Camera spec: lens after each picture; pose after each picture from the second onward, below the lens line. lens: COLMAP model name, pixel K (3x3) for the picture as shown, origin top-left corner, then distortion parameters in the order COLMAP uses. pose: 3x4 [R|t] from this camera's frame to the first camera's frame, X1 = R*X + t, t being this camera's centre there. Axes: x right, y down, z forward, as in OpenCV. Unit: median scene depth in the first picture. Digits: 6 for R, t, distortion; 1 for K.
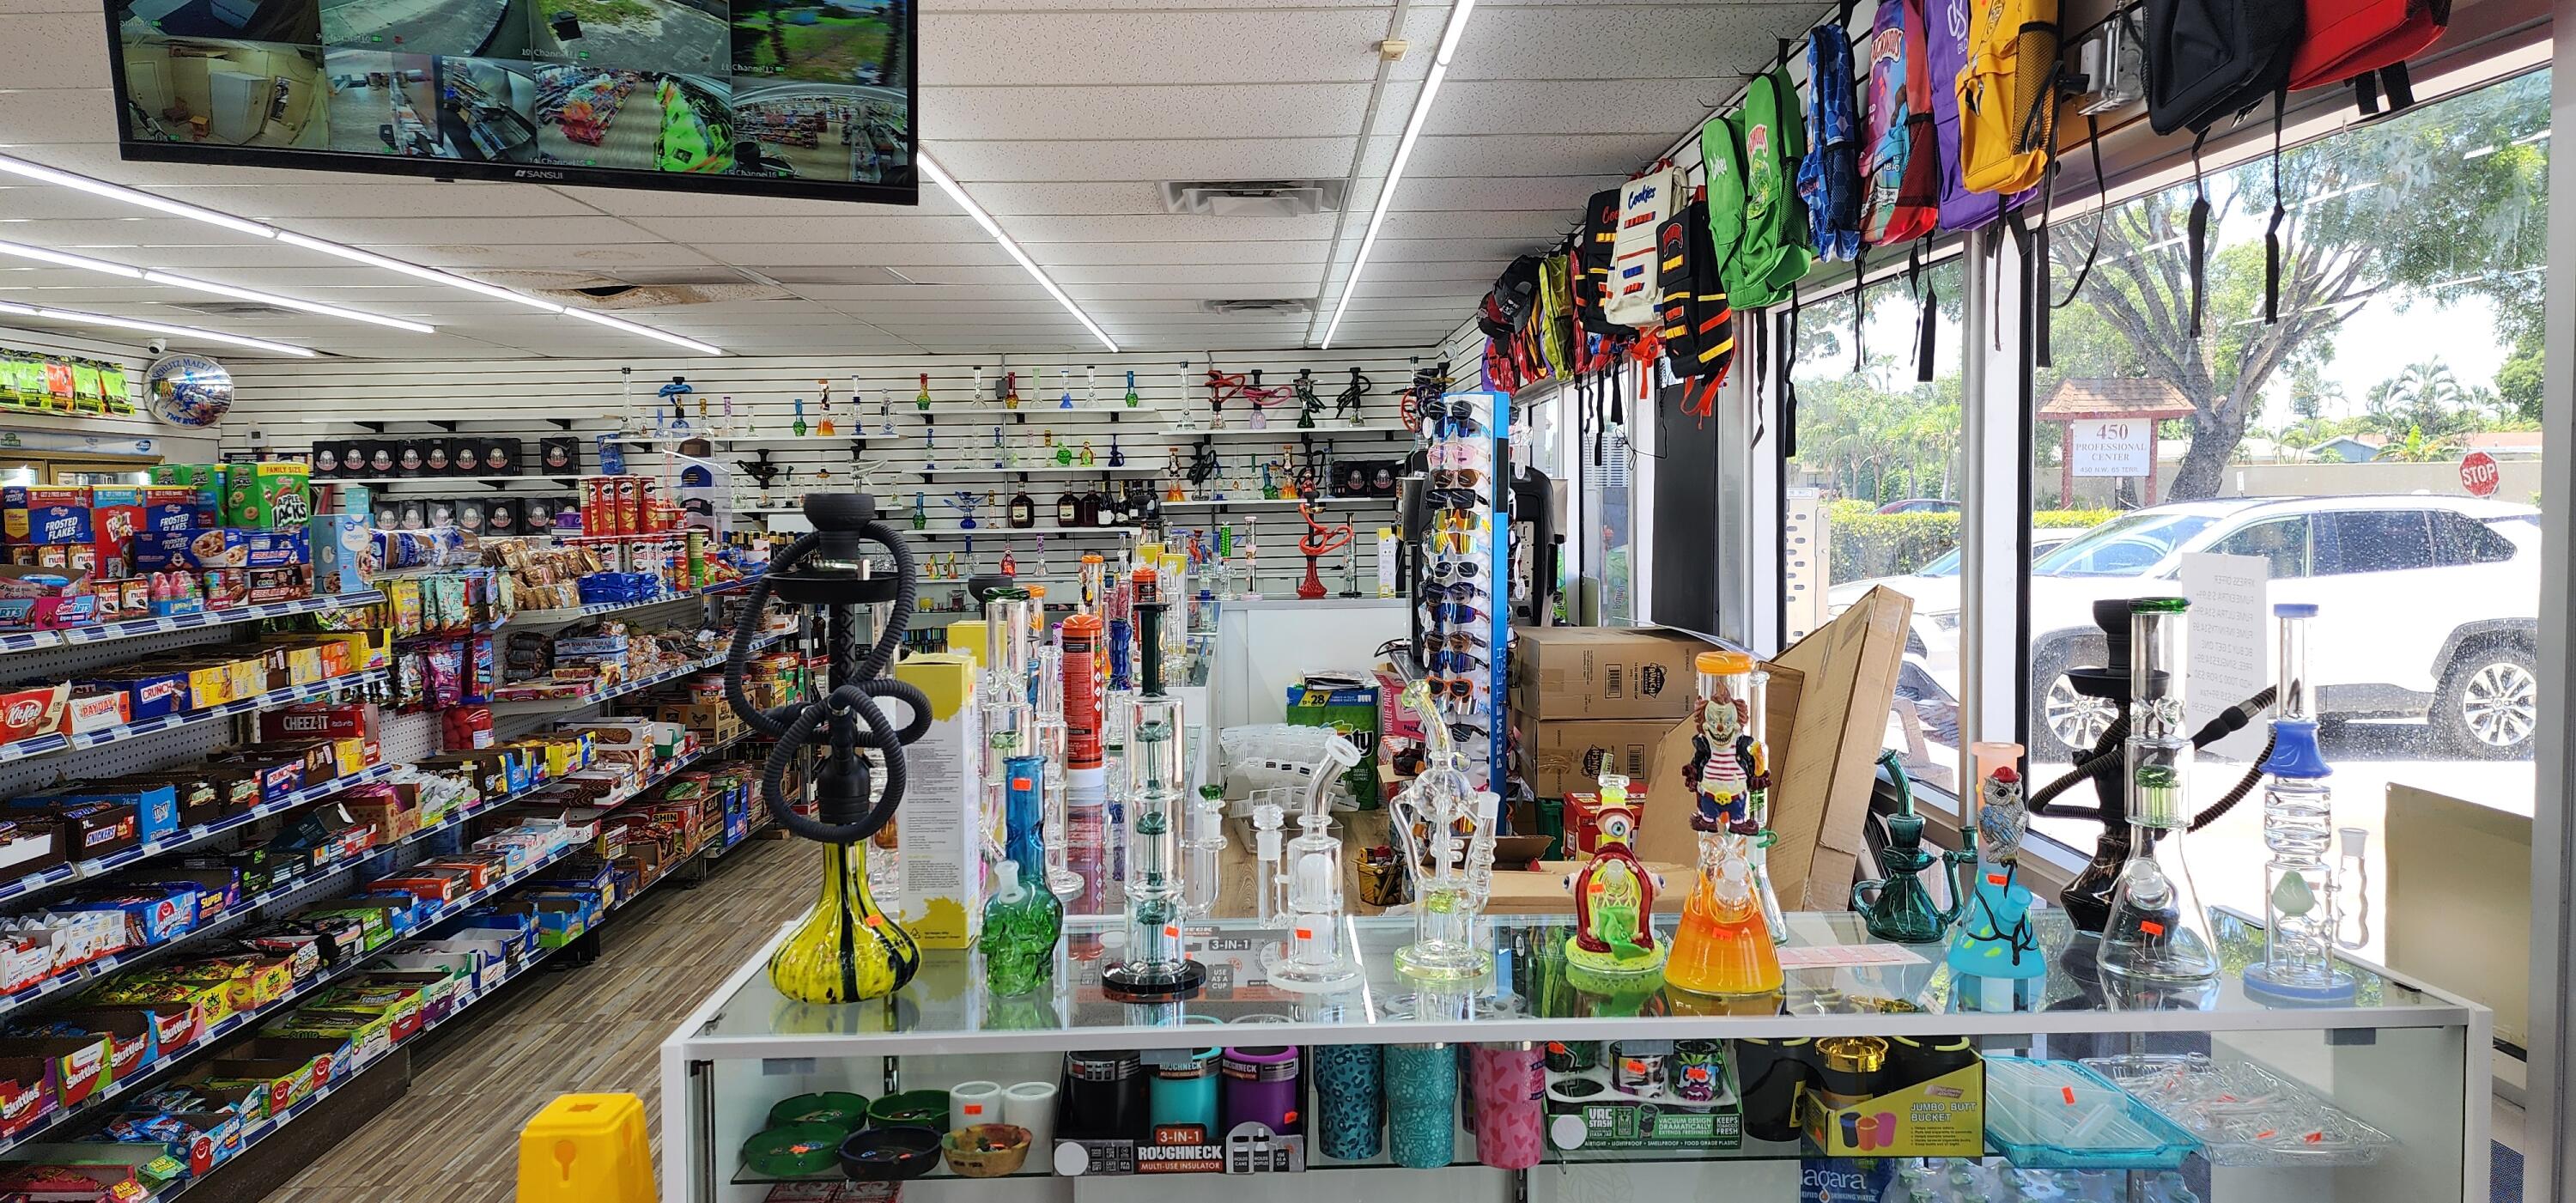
lens RADIAL K [[1725.1, 0, 1301.5], [0, 1725.1, 600.9], [0, 0, 1]] dist [0.077683, -0.069432]
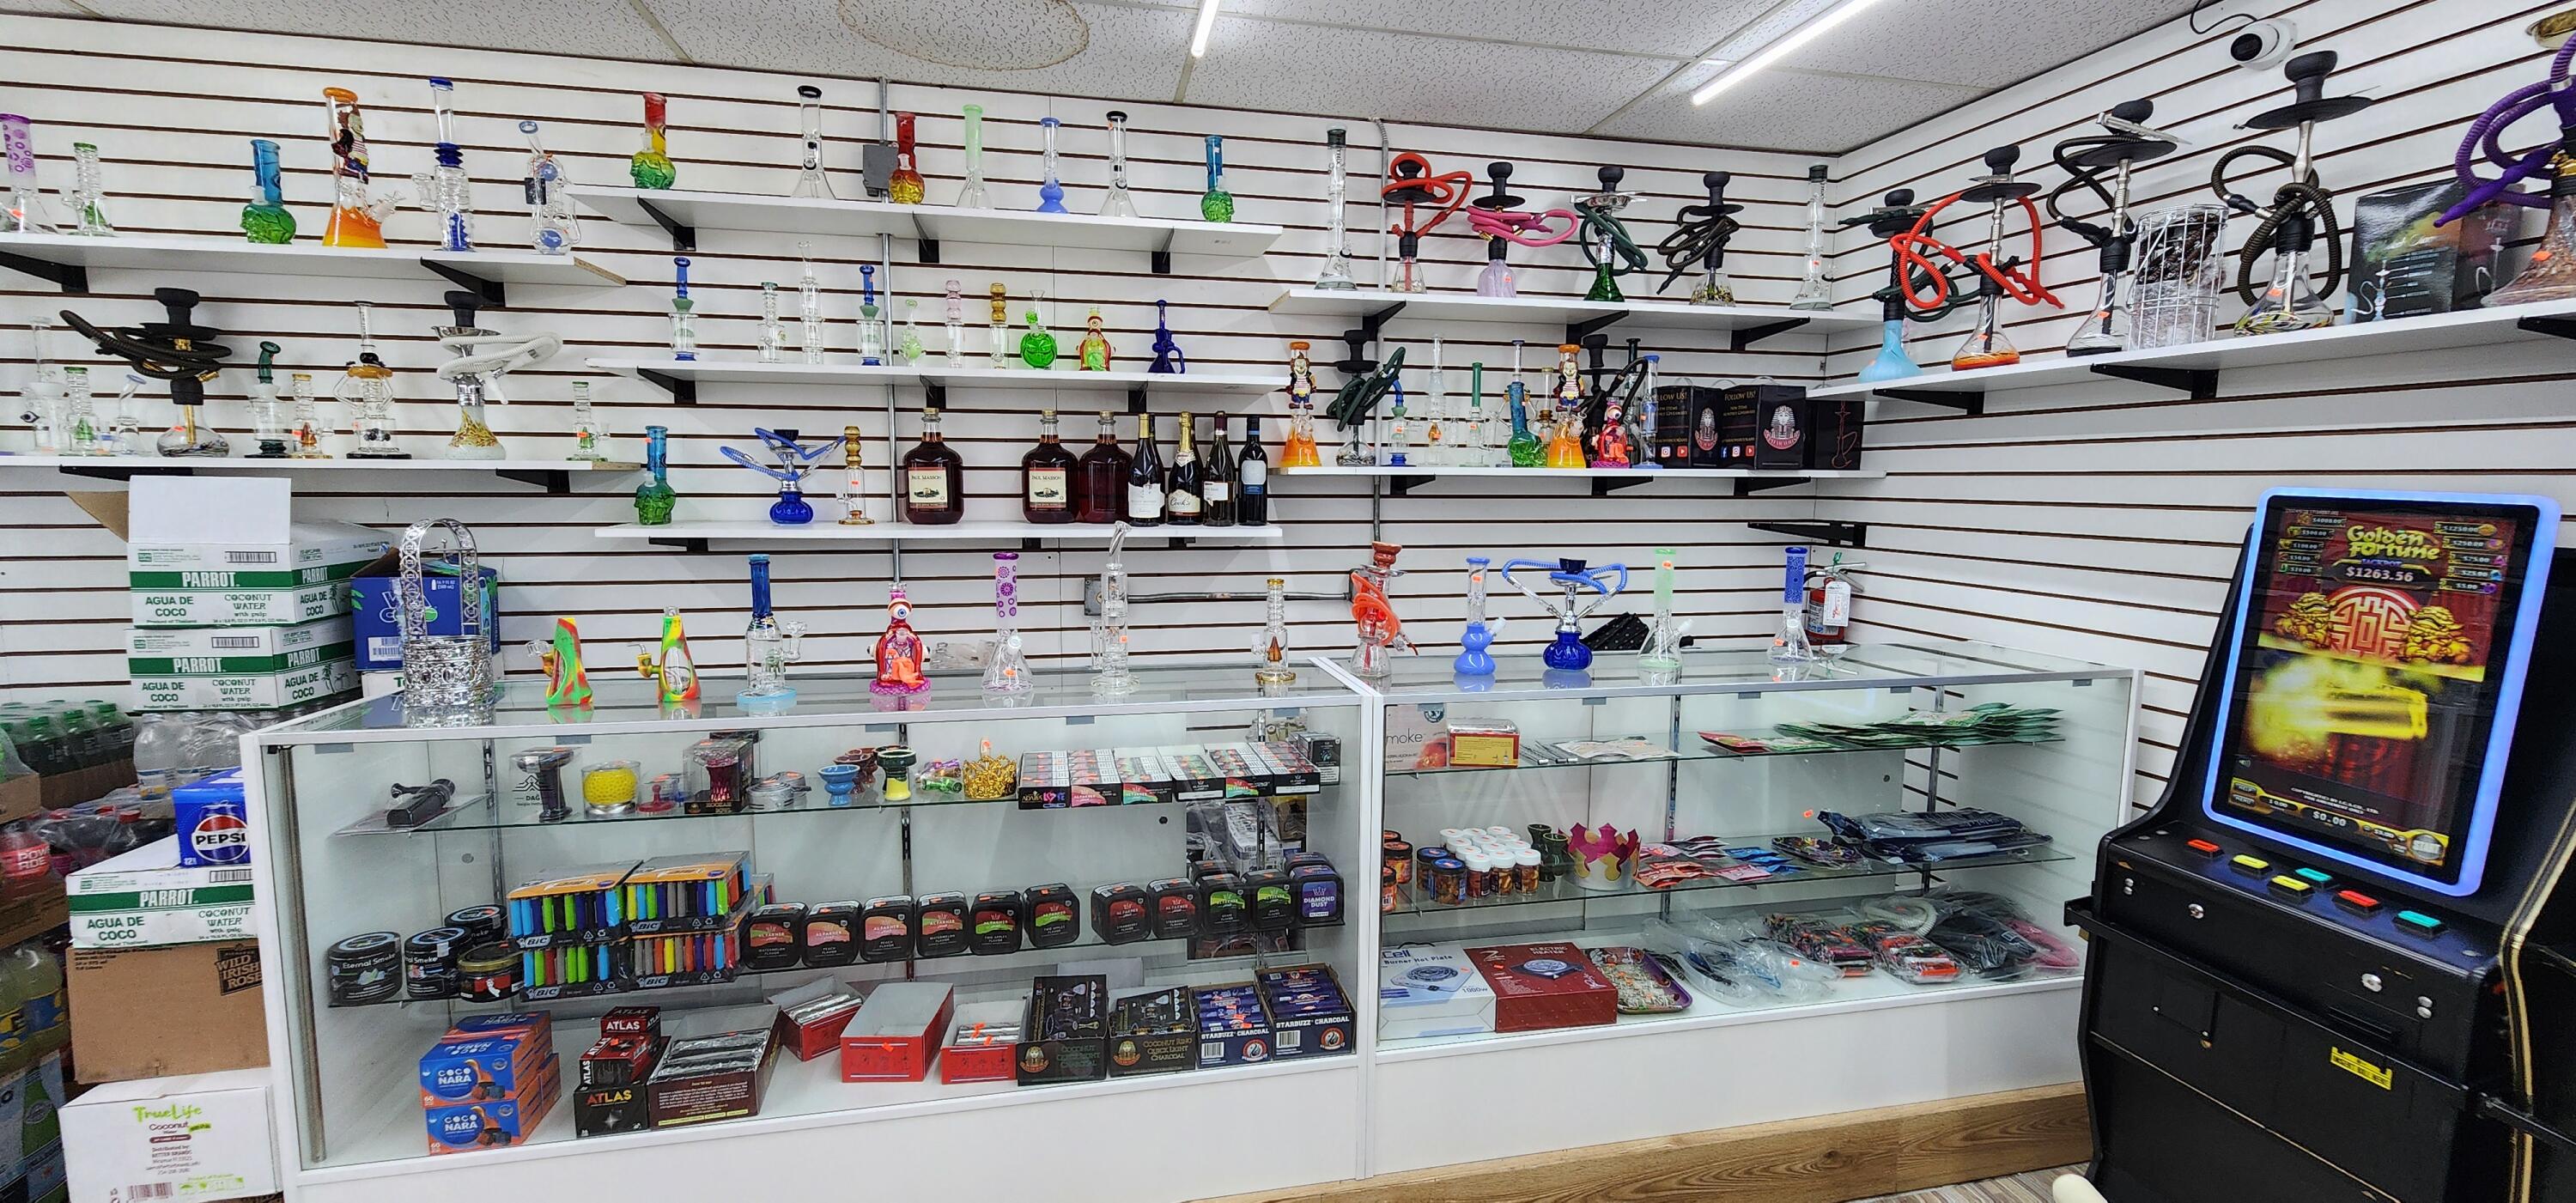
lens RADIAL K [[1061.5, 0, 1276.8], [0, 1061.5, 608.6], [0, 0, 1]] dist [-0.005660, 0.001880]
pose [[0.985063, 0.002167, 0.172182, -0.125812], [-0.011920, 0.998380, 0.055630, -0.037434], [-0.171782, -0.056851, 0.983493, 0.744741]]
